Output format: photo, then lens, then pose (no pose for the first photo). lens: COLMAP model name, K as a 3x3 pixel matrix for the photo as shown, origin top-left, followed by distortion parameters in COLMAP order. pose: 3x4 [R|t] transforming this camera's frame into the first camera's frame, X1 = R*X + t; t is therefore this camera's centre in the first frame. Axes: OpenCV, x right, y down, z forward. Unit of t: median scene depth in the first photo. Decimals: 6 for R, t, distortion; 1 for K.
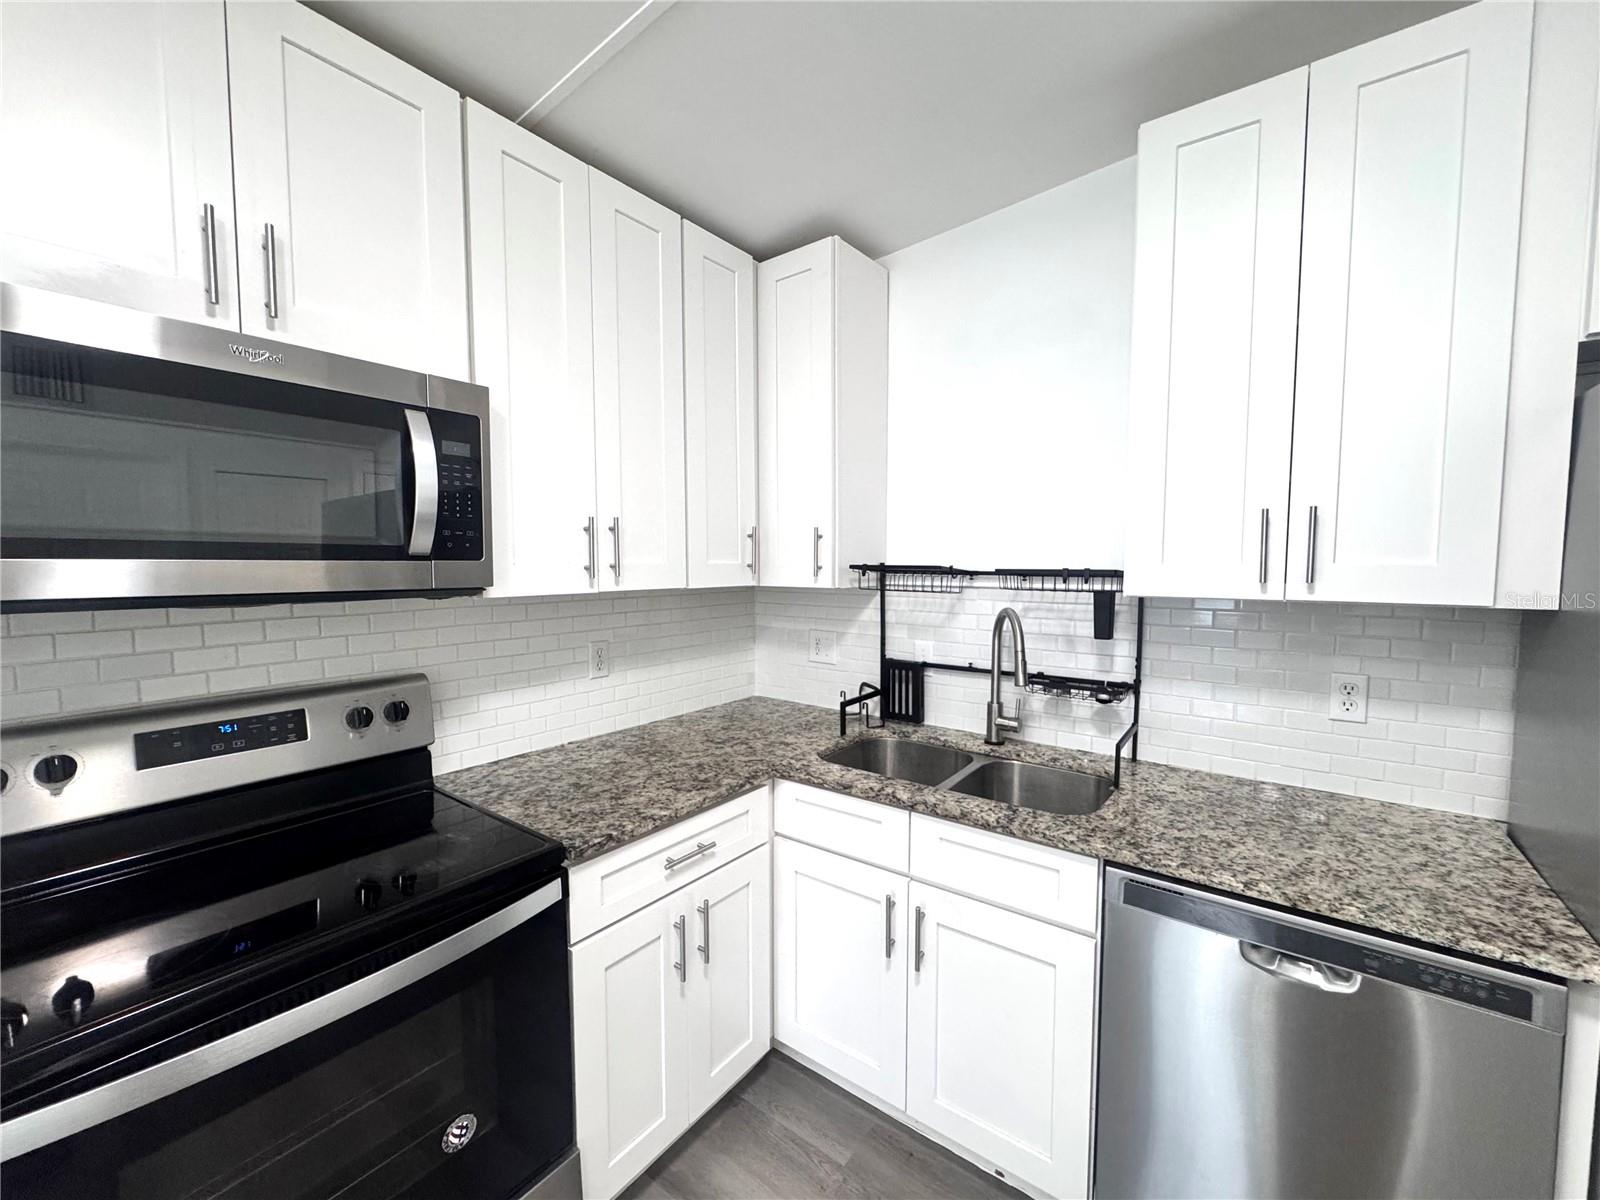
lens RADIAL K [[640.5, 0, 799.0], [0, 640.5, 600.2], [0, 0, 1]] dist [-0.002468, 0.000110]
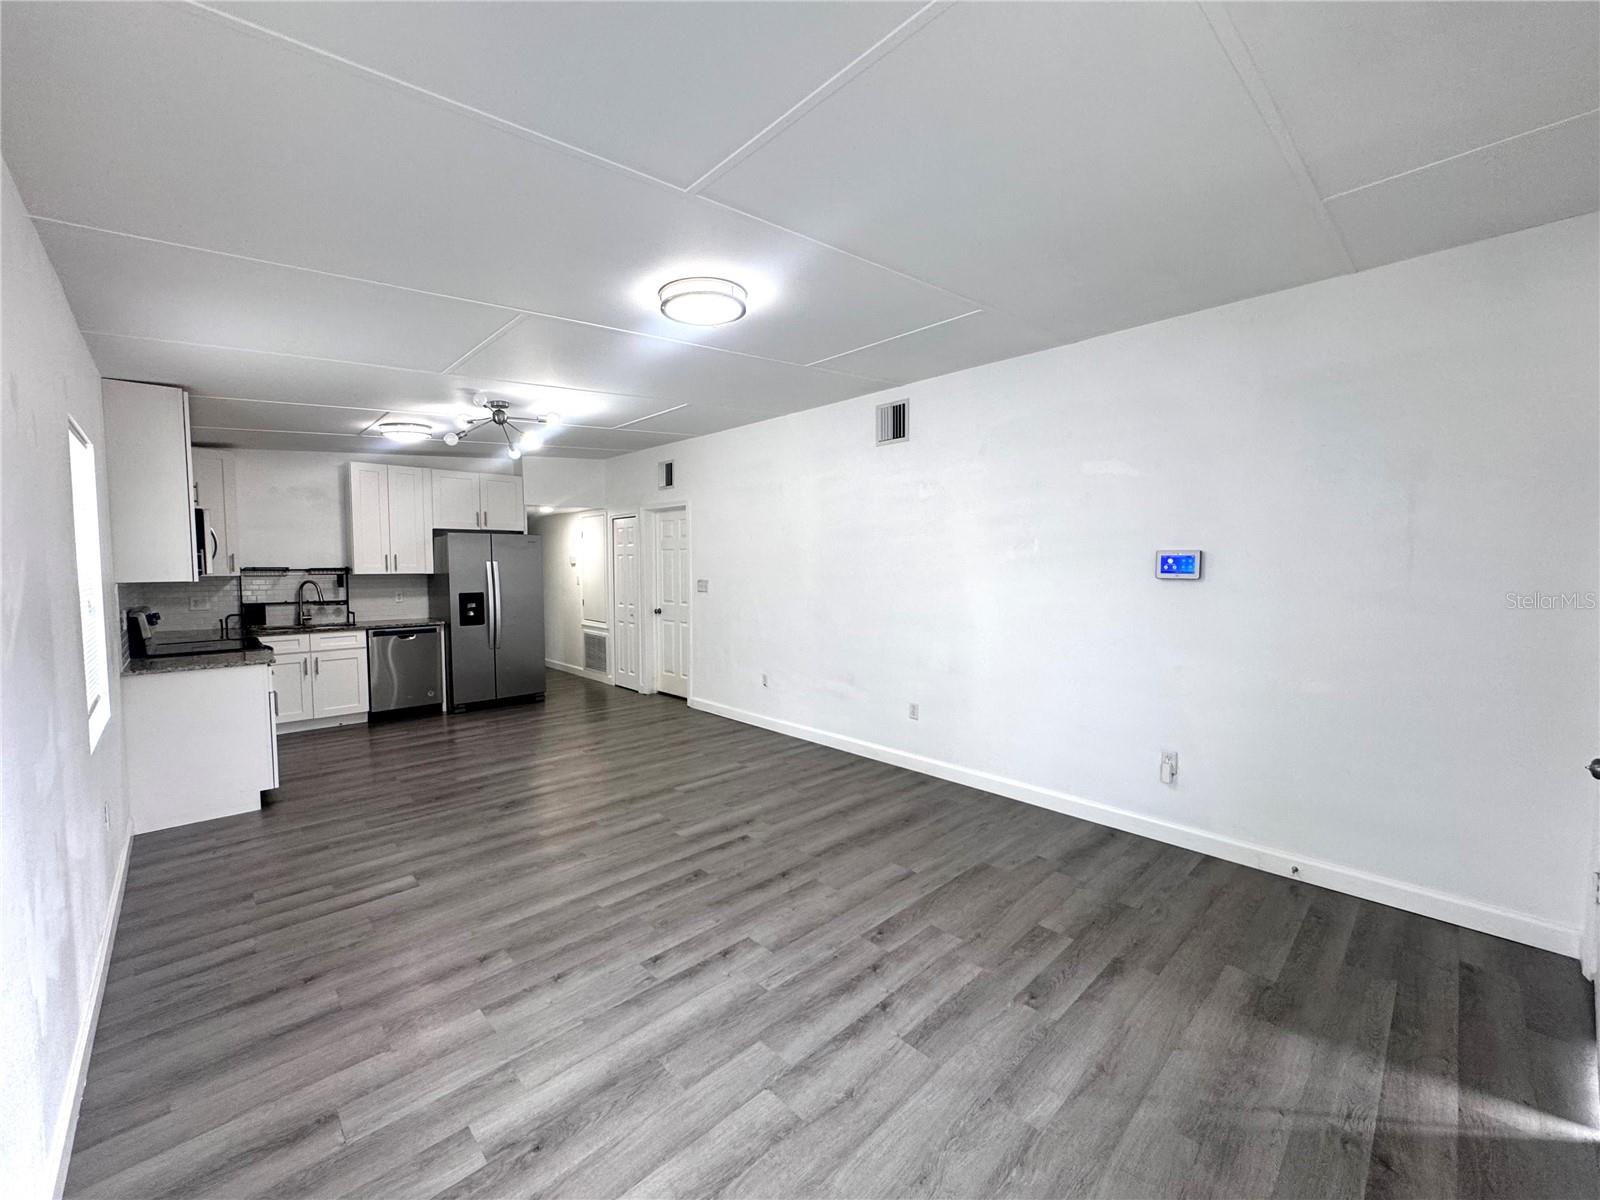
lens RADIAL K [[640.5, 0, 796.2], [0, 640.5, 593.7], [0, 0, 1]] dist [-0.002468, 0.000110]
pose [[0.156308, -0.042626, 0.986788, -3.005011], [0.063458, 0.997438, 0.033034, 0.157356], [-0.985668, 0.057456, 0.158613, -2.349720]]
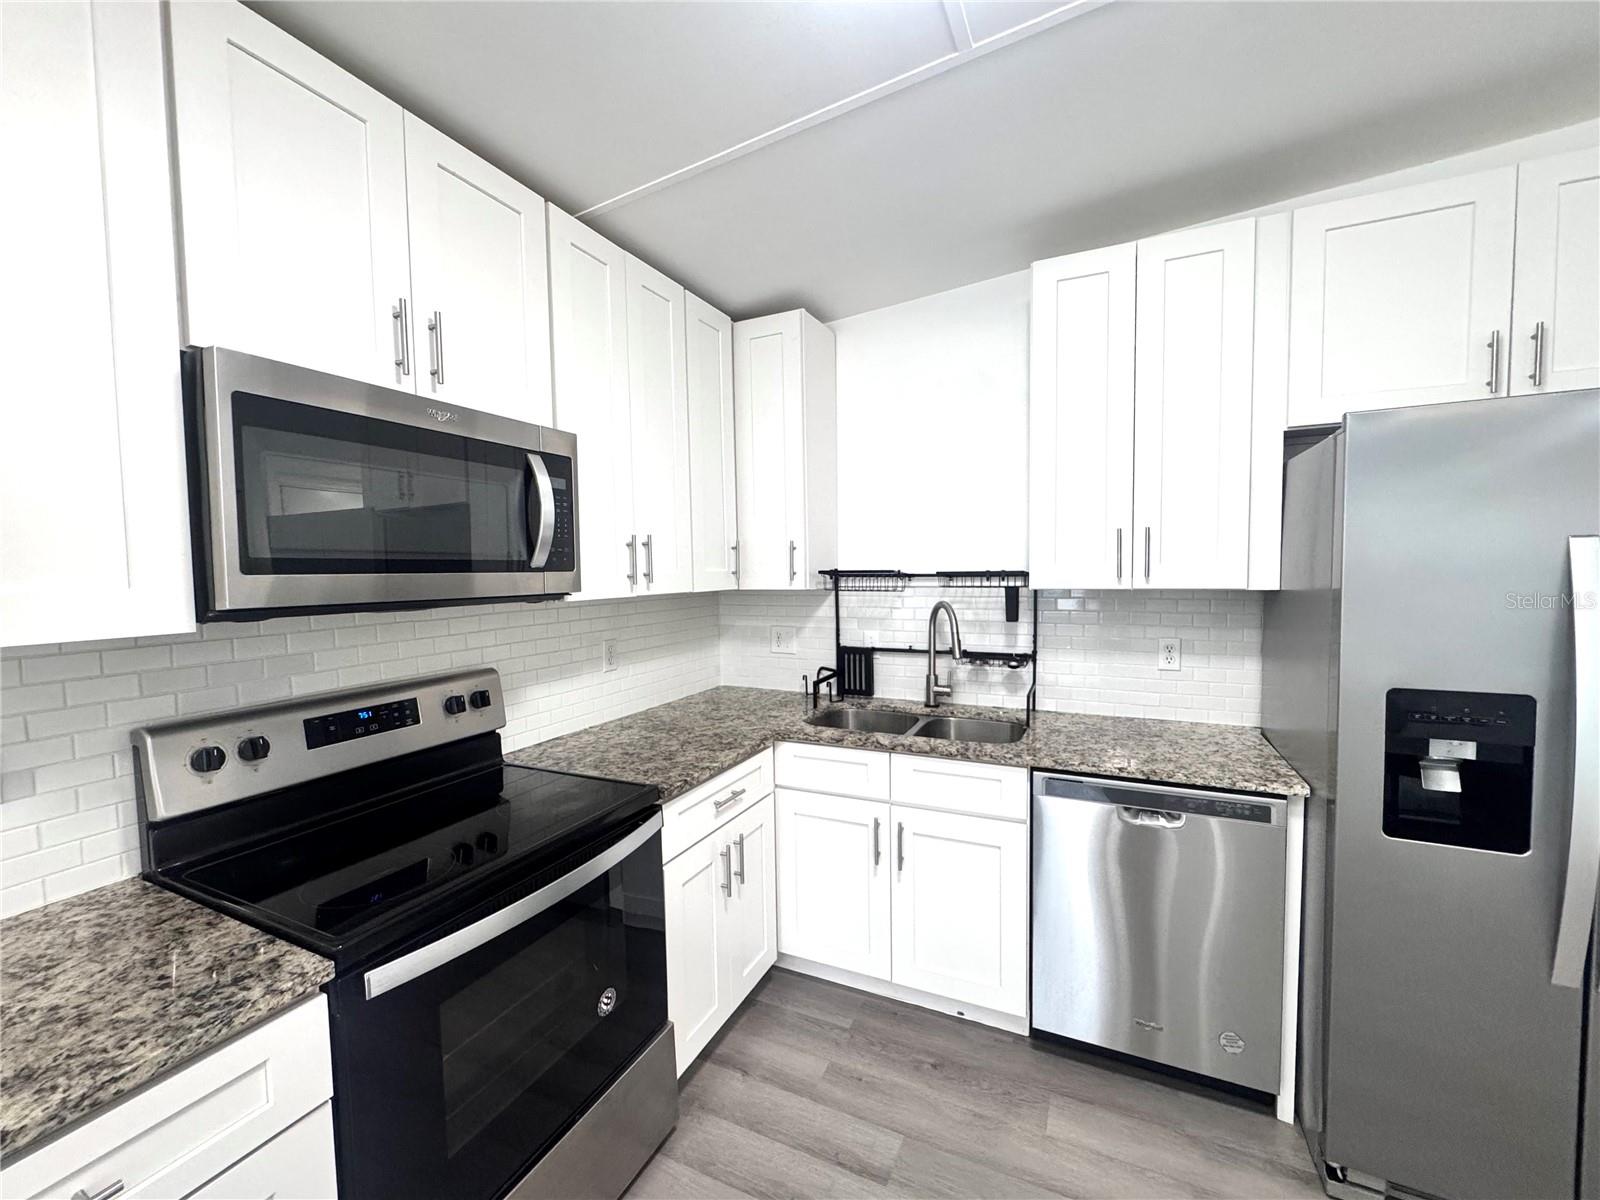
lens RADIAL K [[640.5, 0, 799.9], [0, 640.5, 601.2], [0, 0, 1]] dist [-0.002468, 0.000110]
pose [[0.978963, -0.025808, 0.202397, -0.275452], [0.027711, 0.999594, -0.006575, 0.015165], [-0.202145, 0.012045, 0.979281, -0.279995]]
